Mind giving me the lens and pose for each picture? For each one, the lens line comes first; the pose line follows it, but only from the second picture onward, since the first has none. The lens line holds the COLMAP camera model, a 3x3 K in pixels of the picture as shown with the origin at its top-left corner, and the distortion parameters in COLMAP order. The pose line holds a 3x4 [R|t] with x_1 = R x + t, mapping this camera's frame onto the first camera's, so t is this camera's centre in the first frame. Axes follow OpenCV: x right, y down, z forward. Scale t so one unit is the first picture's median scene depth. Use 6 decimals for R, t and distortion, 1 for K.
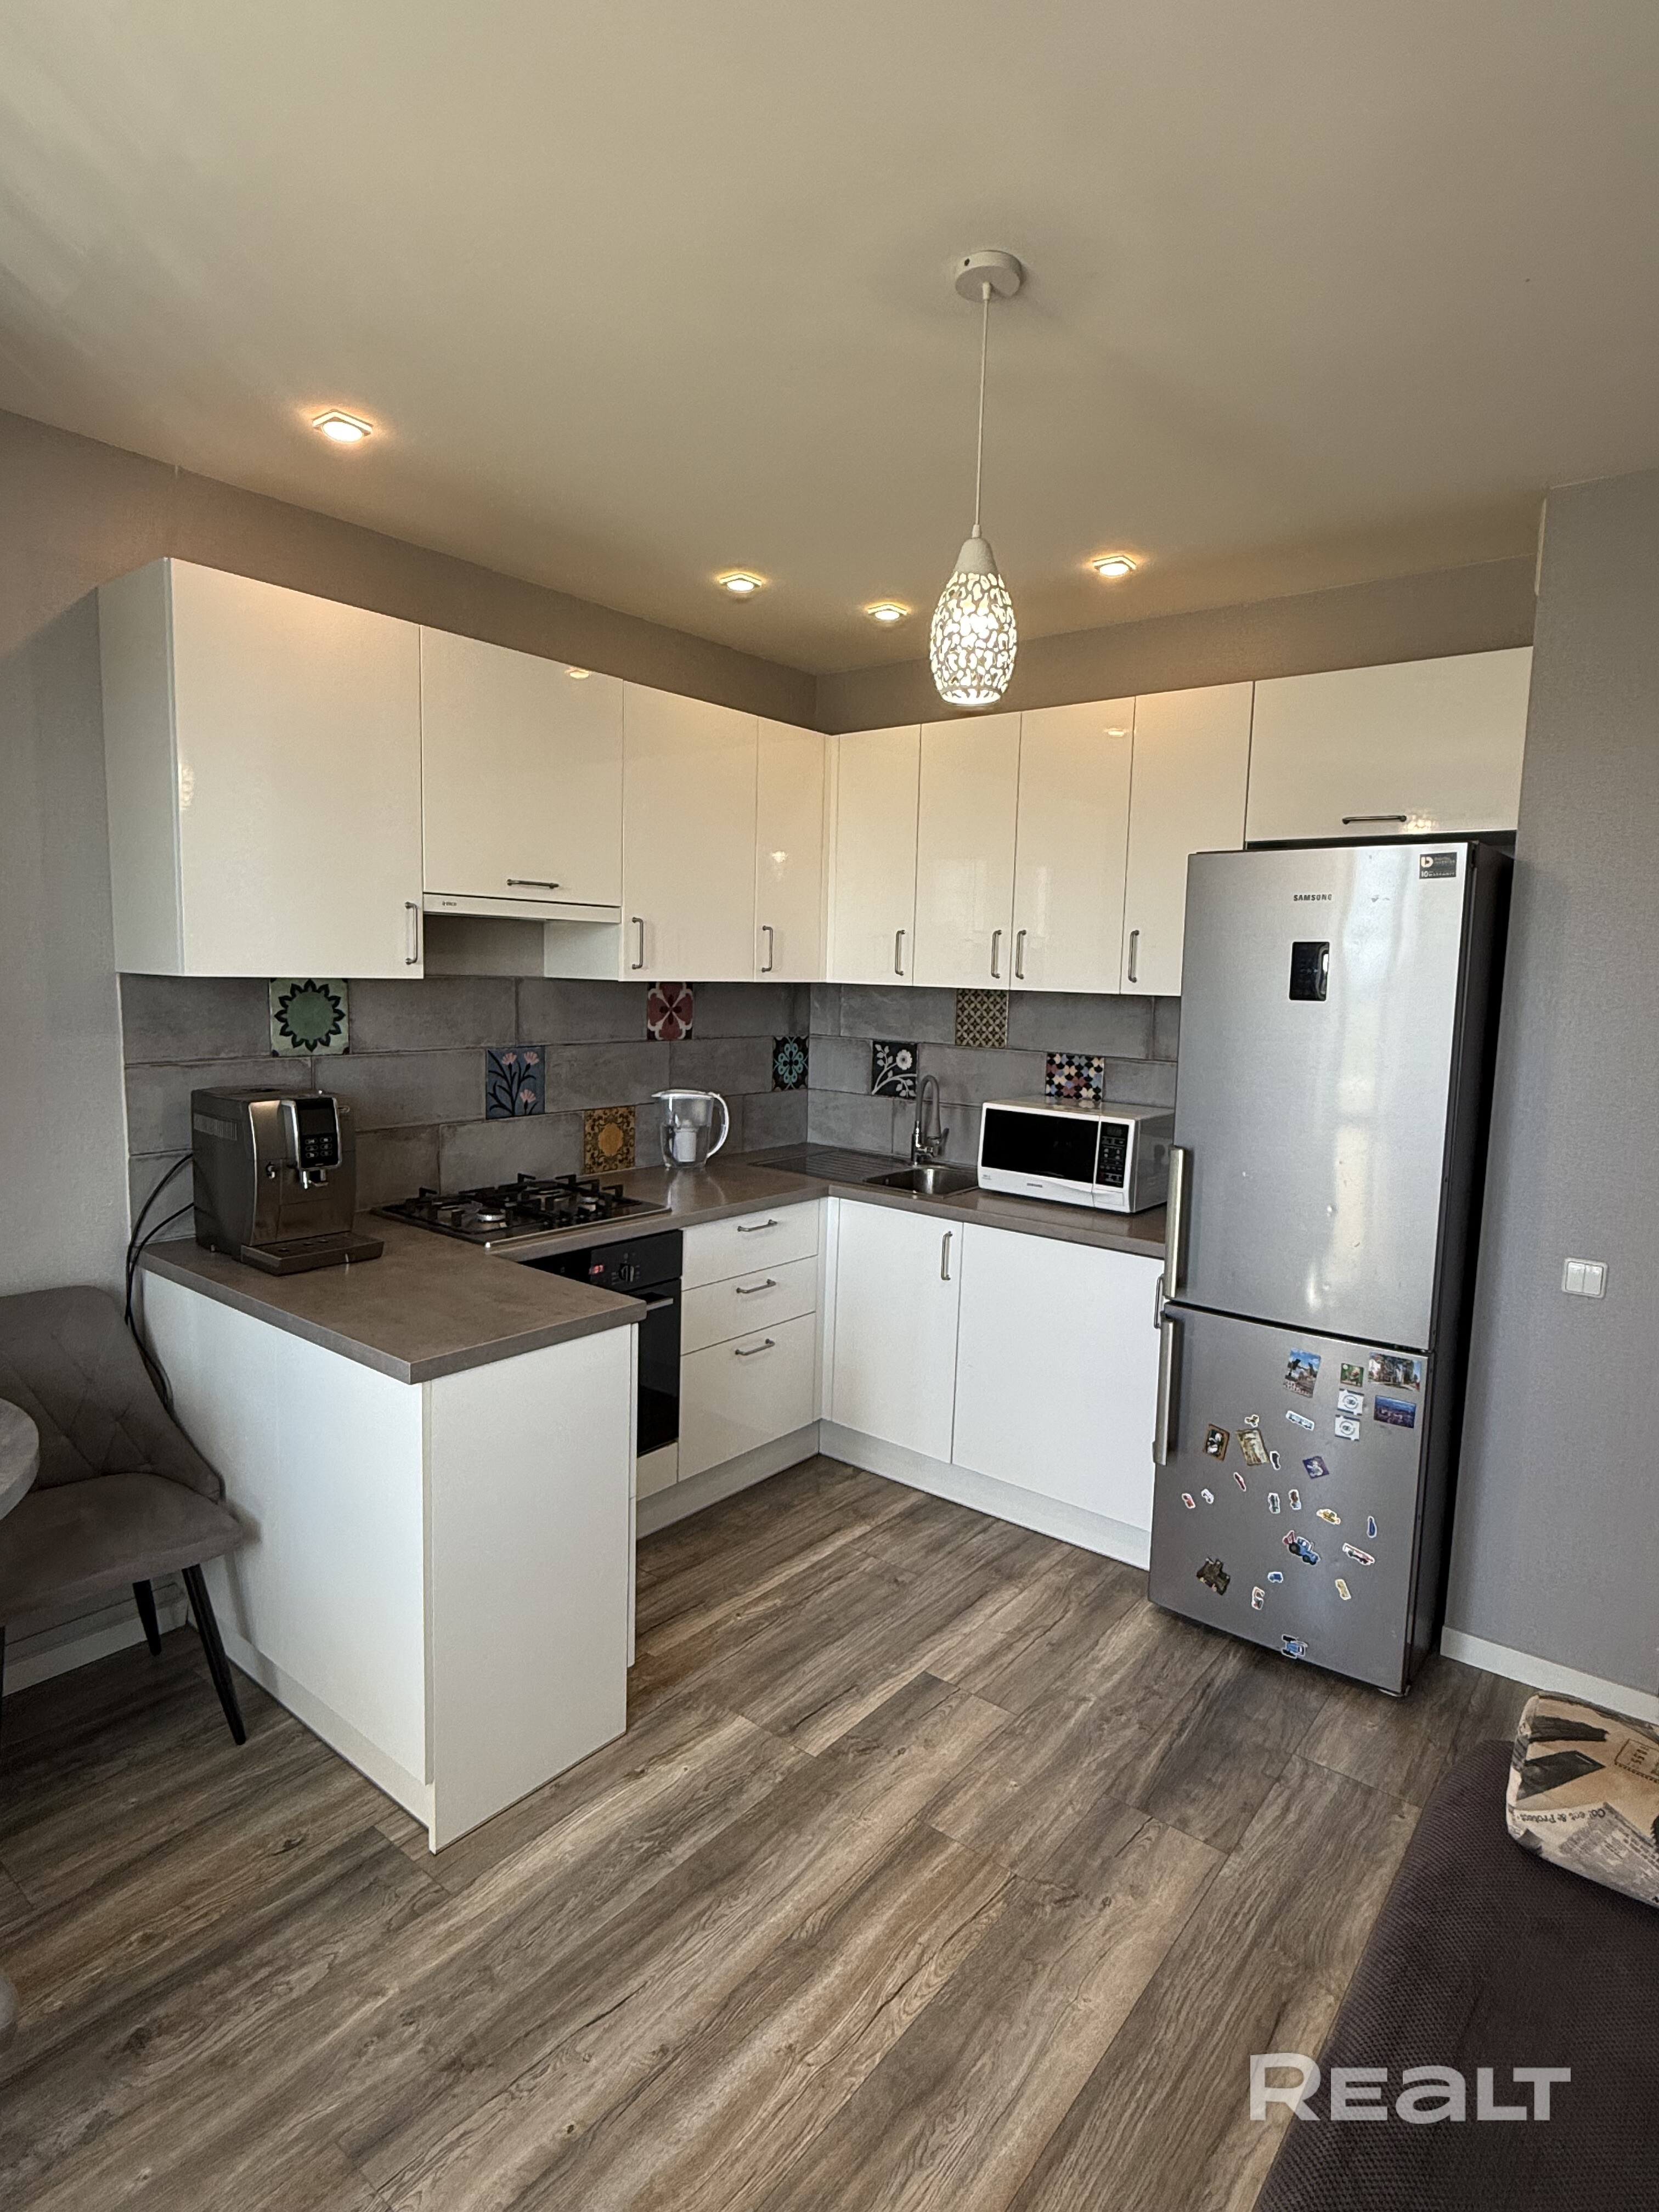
lens RADIAL K [[1173.7, 0, 836.1], [0, 1173.7, 1101.9], [0, 0, 1]] dist [-0.000760, -0.000539]
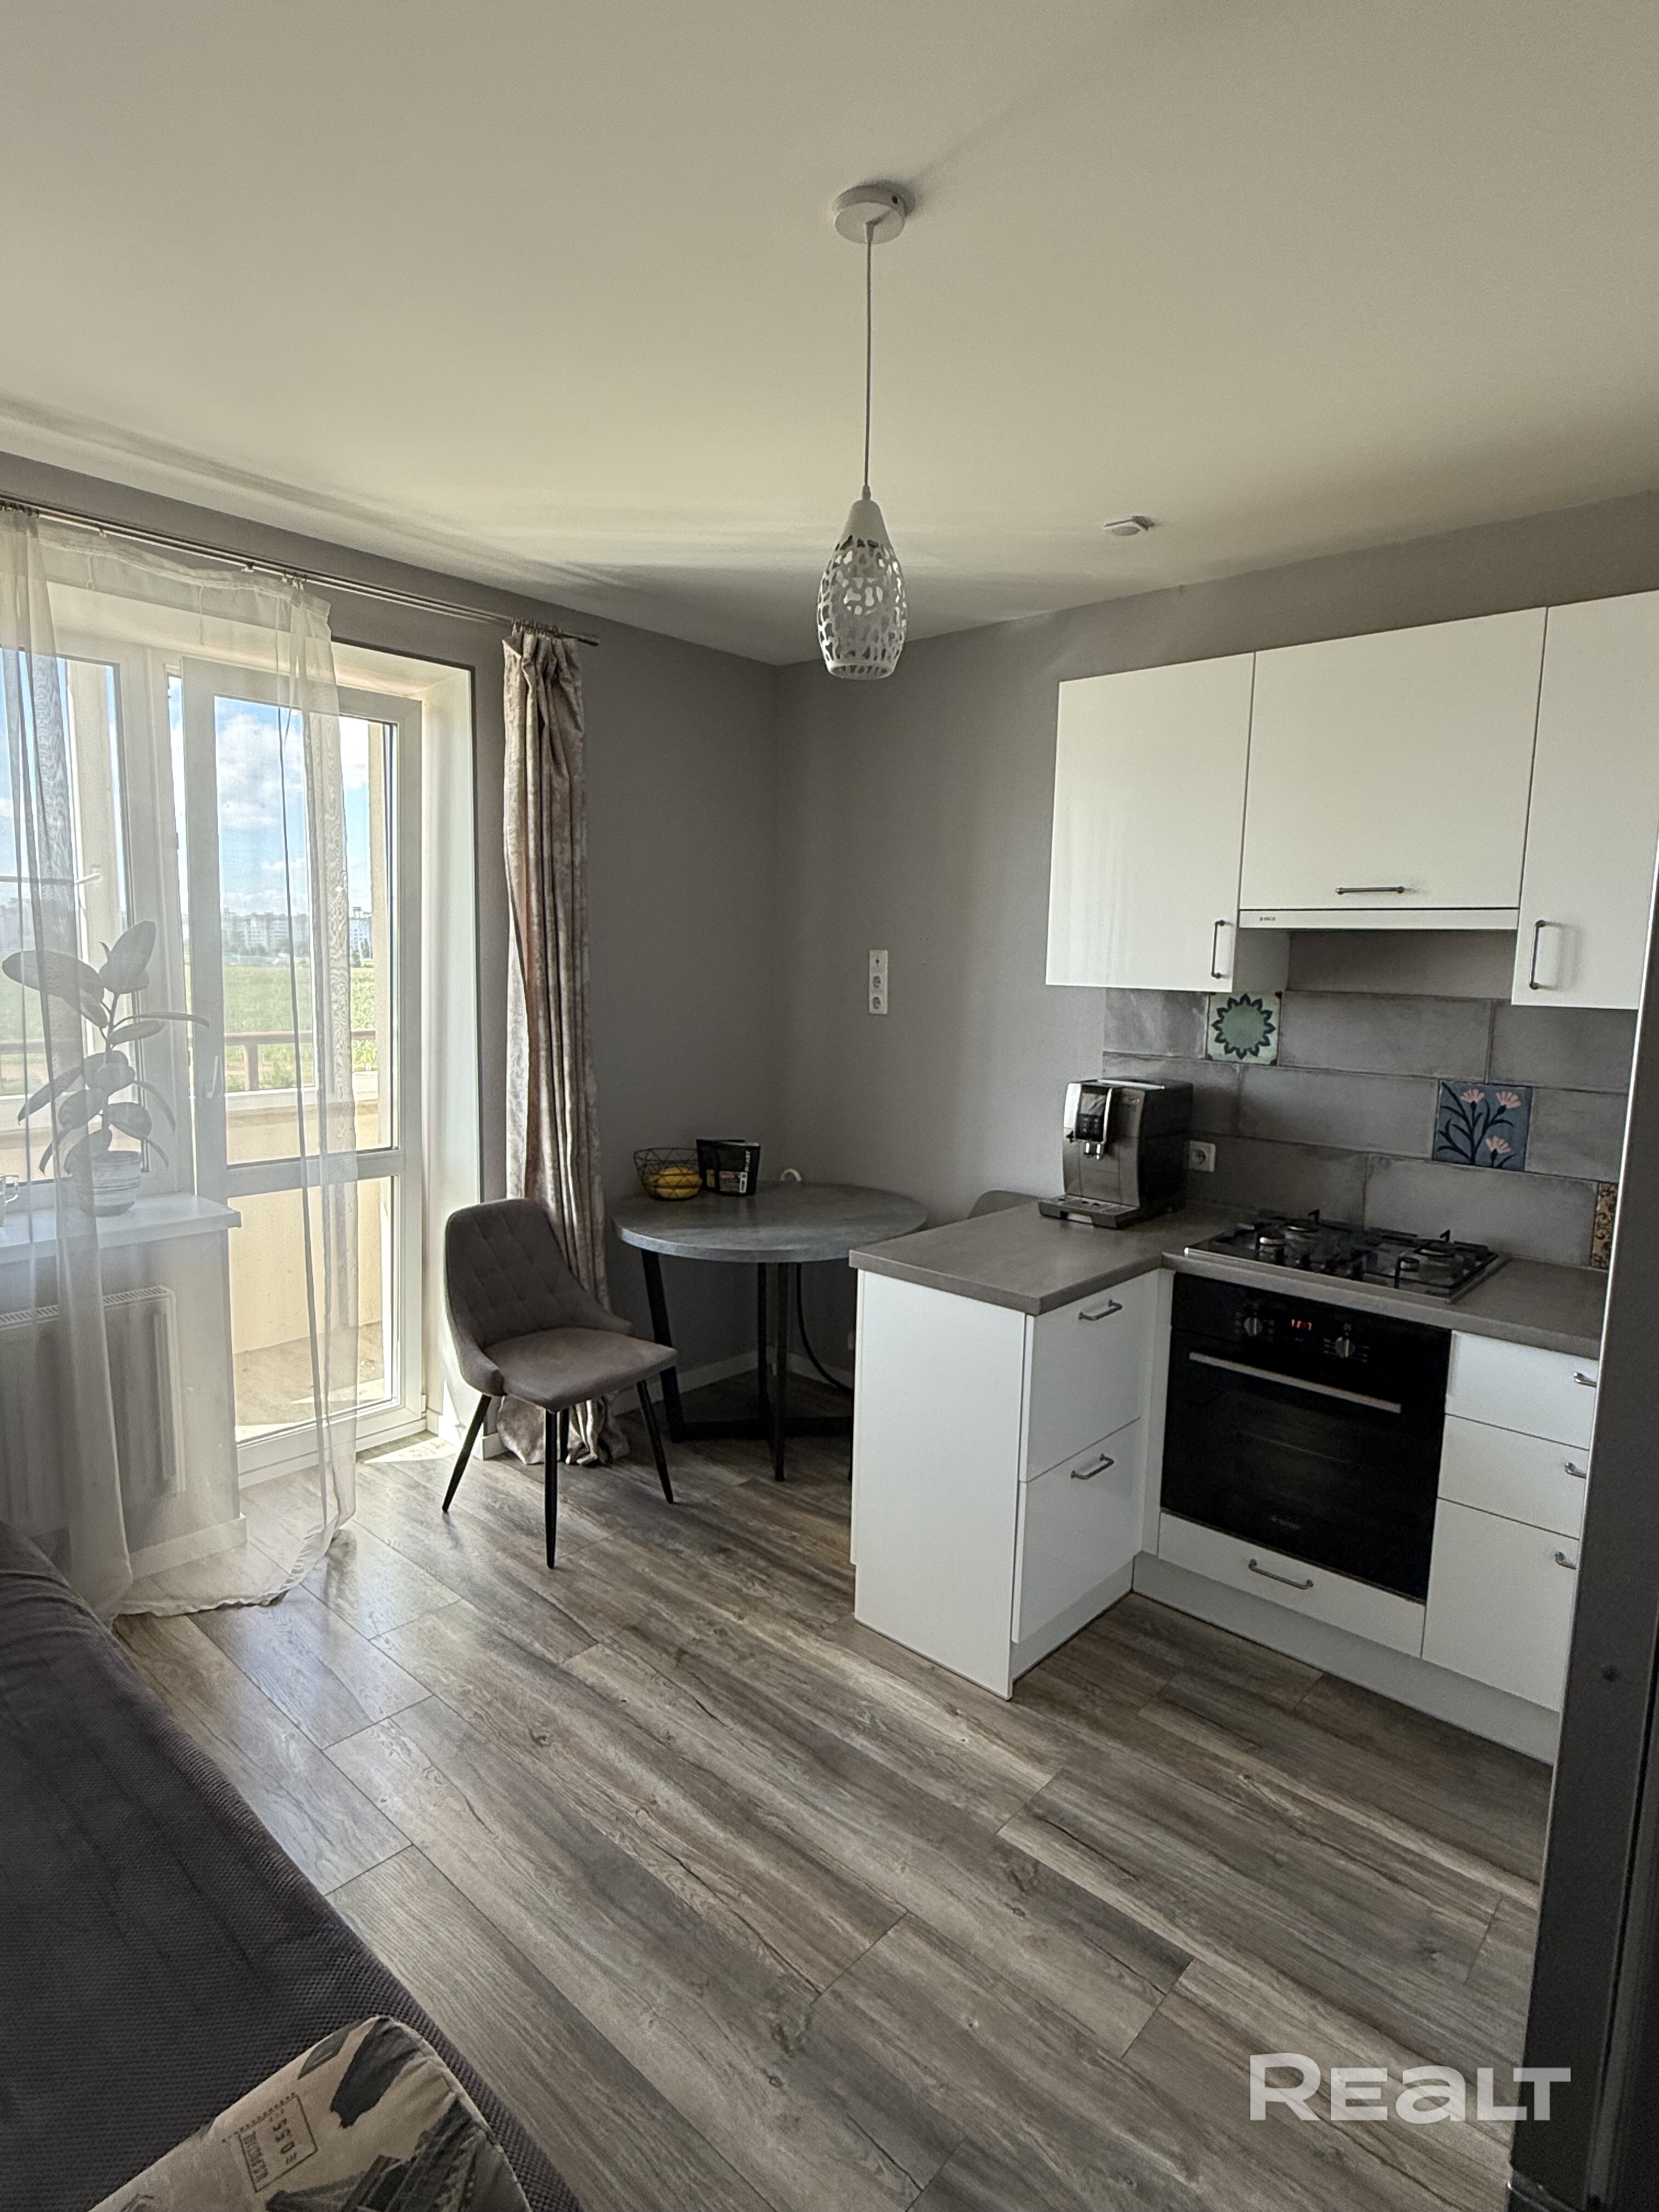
lens RADIAL K [[1173.7, 0, 836.4], [0, 1173.7, 1107.8], [0, 0, 1]] dist [-0.000760, -0.000539]
pose [[-0.056358, 0.101915, -0.993195, 0.851648], [-0.139720, 0.984182, 0.108919, -0.081624], [0.988586, 0.144908, -0.041227, 0.845928]]
